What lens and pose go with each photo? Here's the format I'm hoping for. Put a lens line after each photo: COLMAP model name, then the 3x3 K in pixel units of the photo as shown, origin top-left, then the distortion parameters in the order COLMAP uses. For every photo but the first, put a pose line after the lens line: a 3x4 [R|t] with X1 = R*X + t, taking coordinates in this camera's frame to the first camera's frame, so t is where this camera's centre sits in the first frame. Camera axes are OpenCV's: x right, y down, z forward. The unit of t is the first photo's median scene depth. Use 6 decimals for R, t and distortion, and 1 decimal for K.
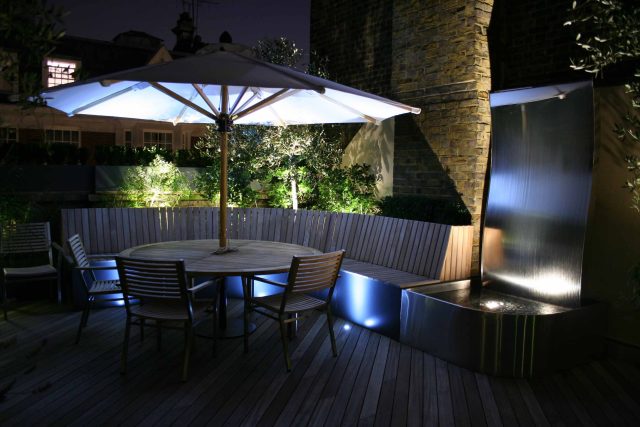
lens RADIAL K [[527.6, 0, 320.0], [0, 527.6, 213.5], [0, 0, 1]] dist [-0.109133, 0.009291]
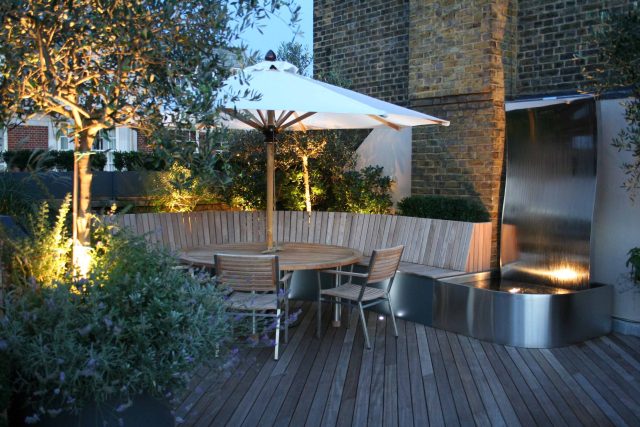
lens RADIAL K [[654.6, 0, 320.0], [0, 654.6, 213.5], [0, 0, 1]] dist [-0.082645, -0.000423]
pose [[0.996569, -0.020981, 0.080065, -0.162695], [0.021476, 0.999755, -0.005324, 0.003294], [-0.079934, 0.007025, 0.996775, -0.313752]]
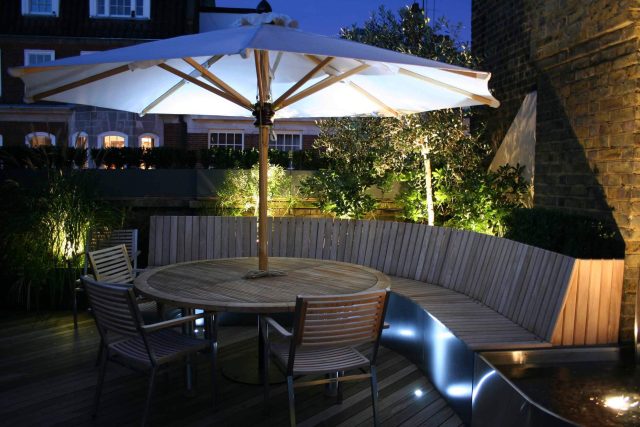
lens RADIAL K [[565.4, 0, 320.0], [0, 565.4, 213.5], [0, 0, 1]] dist [-0.149659, 0.164151]
pose [[0.887299, 0.022336, -0.460654, 0.246947], [-0.028872, 0.999558, -0.007146, -0.015087], [0.460291, 0.019641, 0.887551, 0.240765]]
